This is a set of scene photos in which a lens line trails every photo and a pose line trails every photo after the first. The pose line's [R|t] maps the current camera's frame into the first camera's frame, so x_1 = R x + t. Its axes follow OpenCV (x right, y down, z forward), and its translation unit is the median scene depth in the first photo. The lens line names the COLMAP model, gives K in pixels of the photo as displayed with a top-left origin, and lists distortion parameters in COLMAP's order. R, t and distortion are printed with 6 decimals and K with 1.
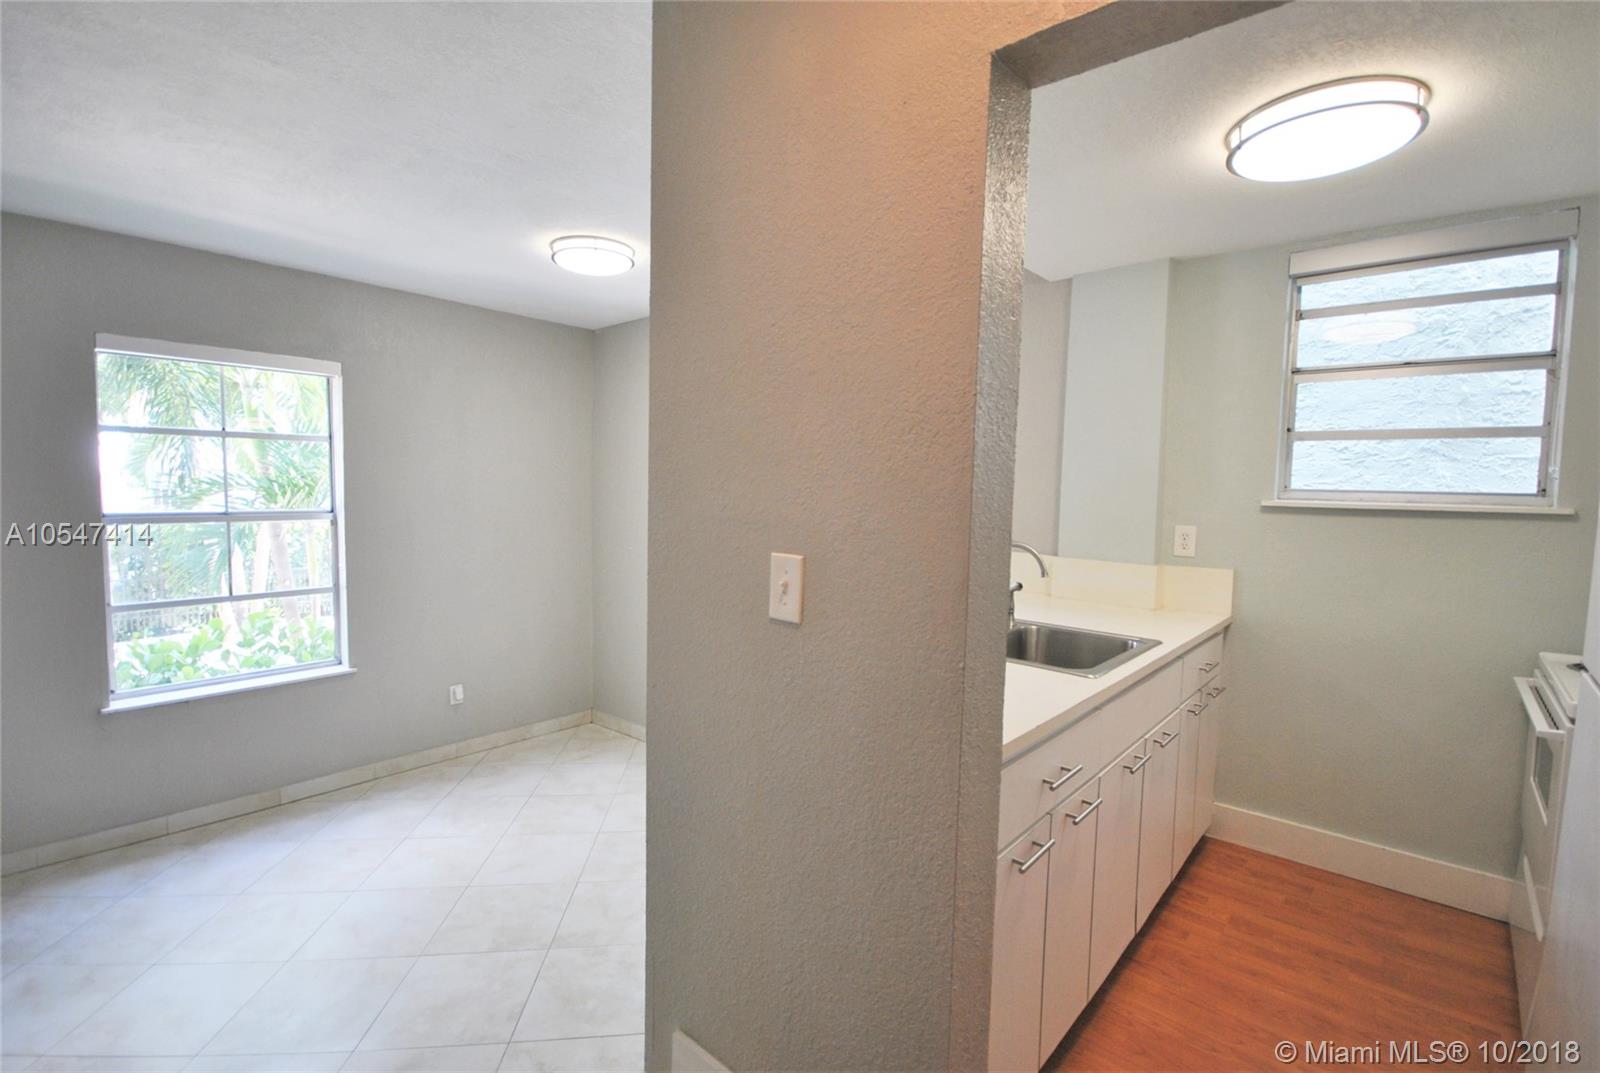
lens RADIAL K [[740.4, 0, 806.7], [0, 740.4, 535.9], [0, 0, 1]] dist [0.015622, -0.013092]
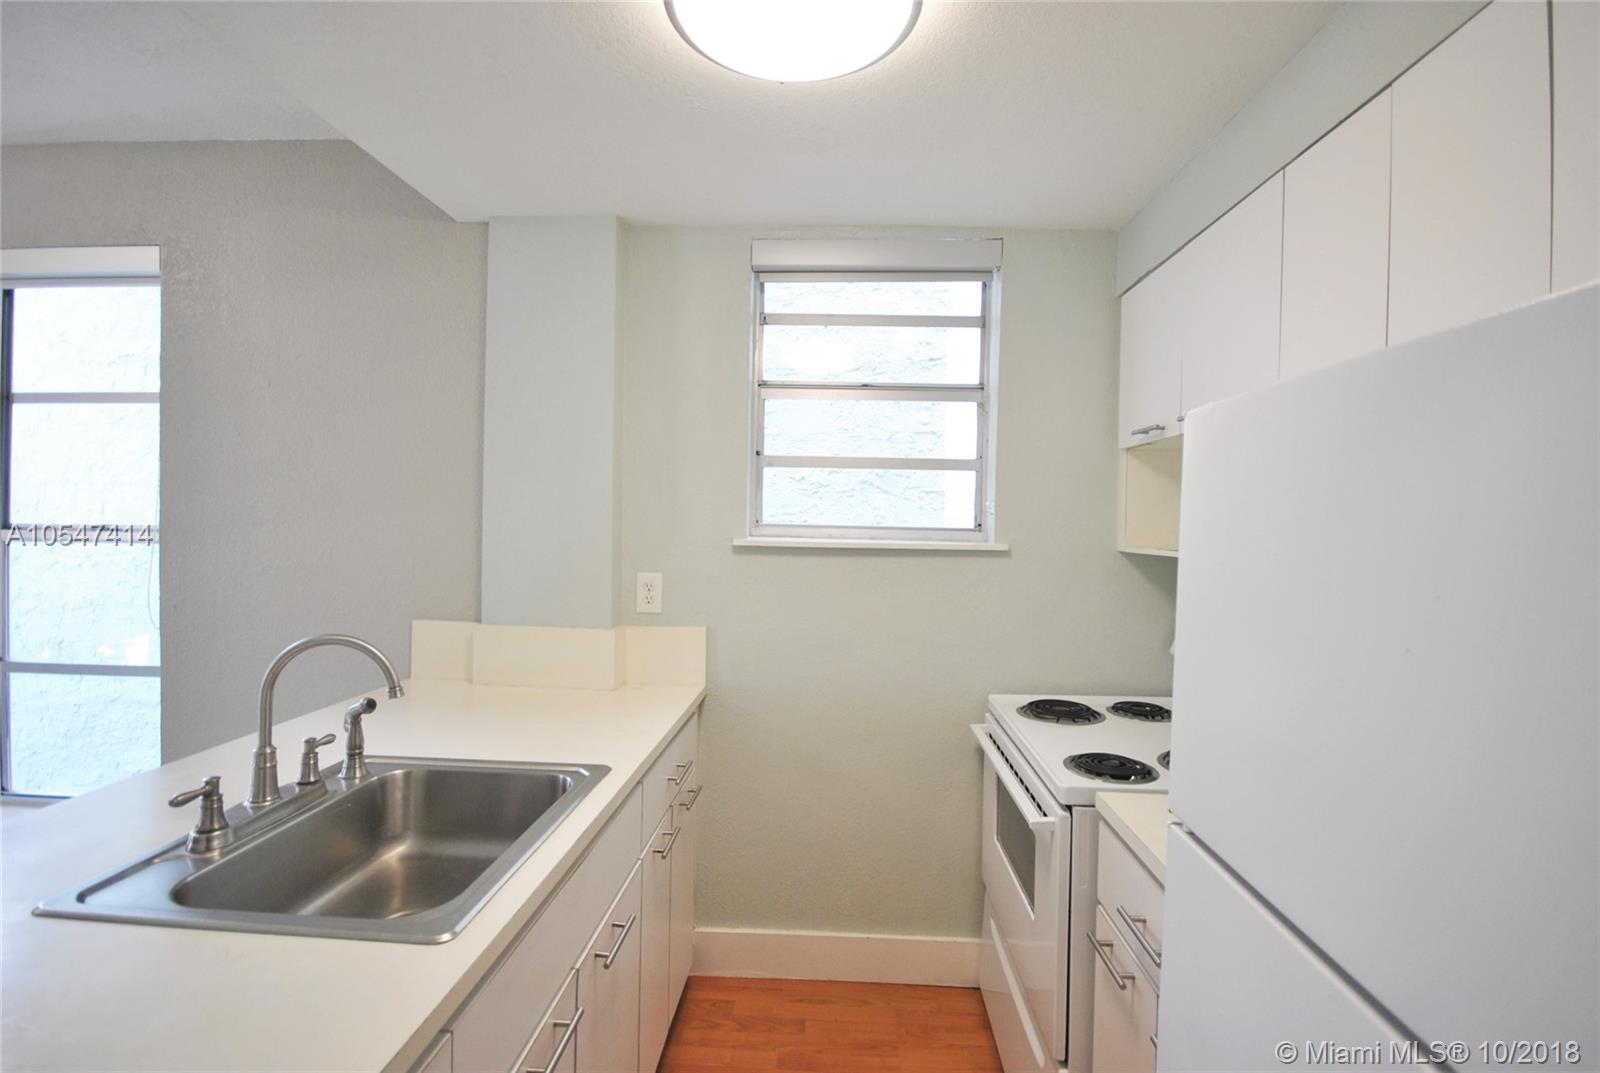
lens RADIAL K [[726.5, 0, 808.0], [0, 726.5, 533.1], [0, 0, 1]] dist [0.001963, 0.000054]
pose [[0.794607, -0.017341, 0.606877, 0.198914], [0.038820, 0.998998, -0.022282, -0.032983], [-0.605882, 0.041264, 0.794484, 0.325647]]
